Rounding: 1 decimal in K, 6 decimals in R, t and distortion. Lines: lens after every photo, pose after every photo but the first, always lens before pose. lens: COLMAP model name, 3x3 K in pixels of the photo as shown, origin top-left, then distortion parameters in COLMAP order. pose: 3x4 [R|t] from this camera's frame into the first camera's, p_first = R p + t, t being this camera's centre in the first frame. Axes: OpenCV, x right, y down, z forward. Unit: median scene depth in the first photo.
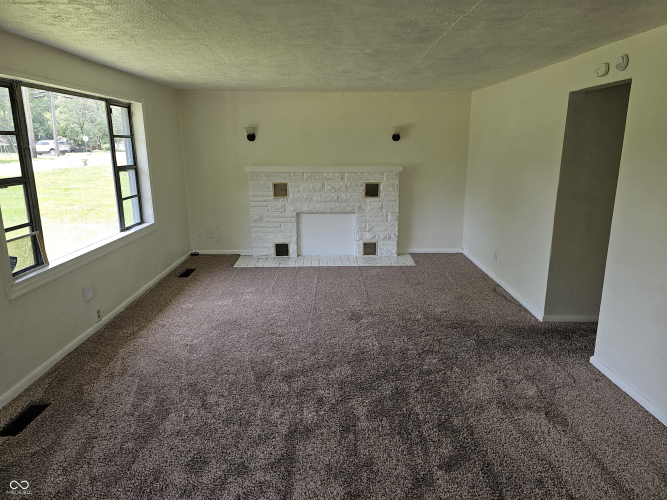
lens RADIAL K [[448.8, 0, 332.4], [0, 448.8, 249.1], [0, 0, 1]] dist [0.008174, -0.002472]
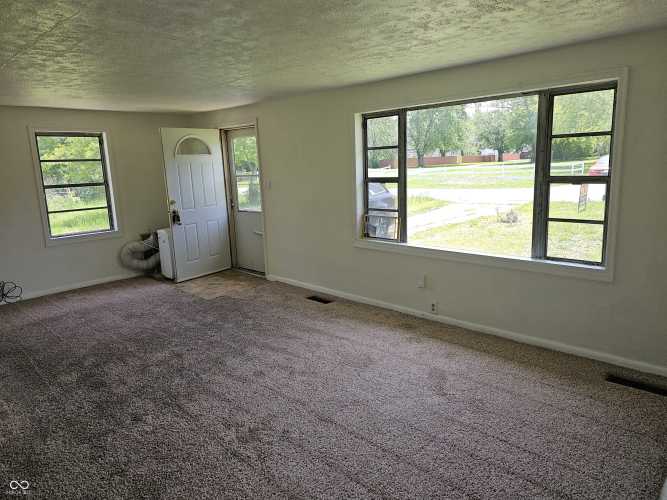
lens RADIAL K [[448.8, 0, 332.5], [0, 448.8, 248.9], [0, 0, 1]] dist [0.008174, -0.002472]
pose [[-0.688249, 0.175501, -0.703927, 0.381338], [-0.123593, 0.927749, 0.352144, -0.332744], [0.714869, 0.329364, -0.616832, 1.416299]]
